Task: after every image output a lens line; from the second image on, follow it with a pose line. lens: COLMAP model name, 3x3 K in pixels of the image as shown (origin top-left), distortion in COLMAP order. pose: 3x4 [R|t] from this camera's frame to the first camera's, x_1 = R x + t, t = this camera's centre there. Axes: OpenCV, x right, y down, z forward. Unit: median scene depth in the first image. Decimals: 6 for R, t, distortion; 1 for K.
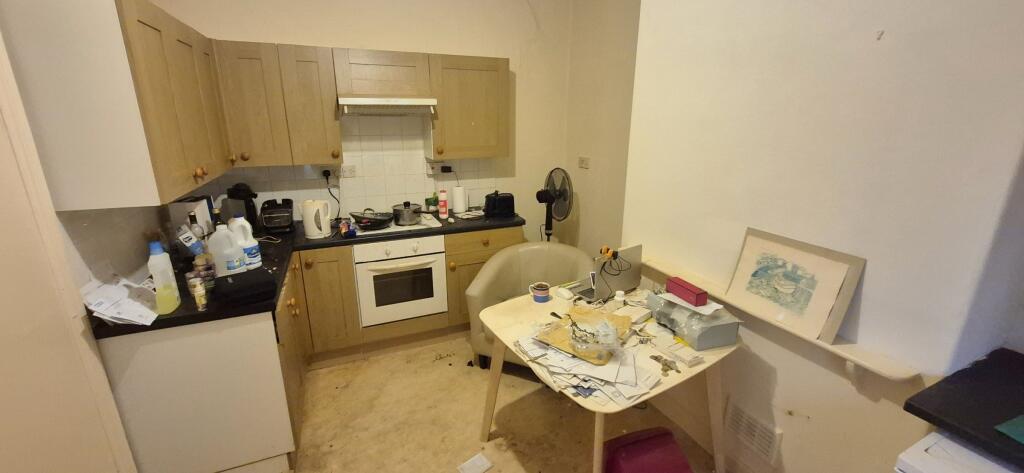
lens RADIAL K [[403.6, 0, 511.1], [0, 403.6, 231.0], [0, 0, 1]] dist [0.003432, -0.000215]
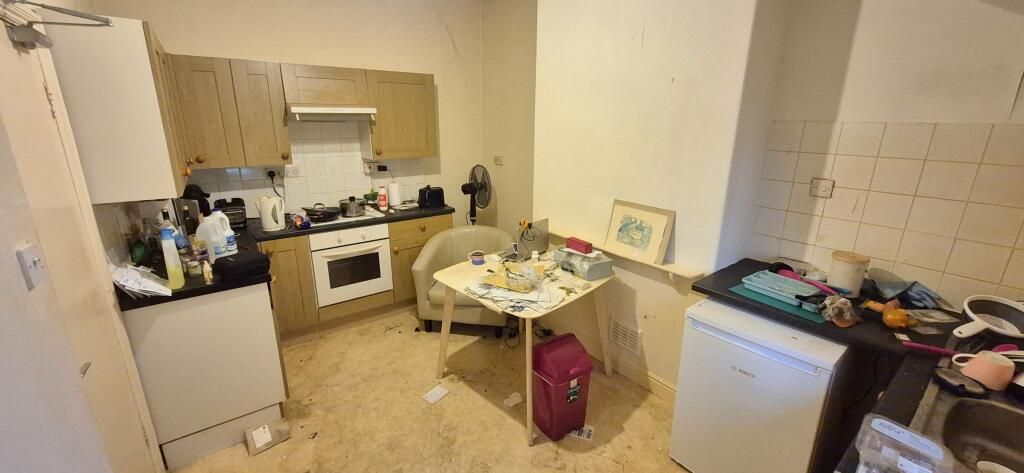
lens RADIAL K [[403.6, 0, 513.0], [0, 403.6, 235.2], [0, 0, 1]] dist [0.003432, -0.000215]
pose [[0.971038, -0.061215, 0.230949, -0.111375], [0.059853, 0.998124, 0.012906, 0.066506], [-0.231305, 0.001291, 0.972880, -0.304386]]
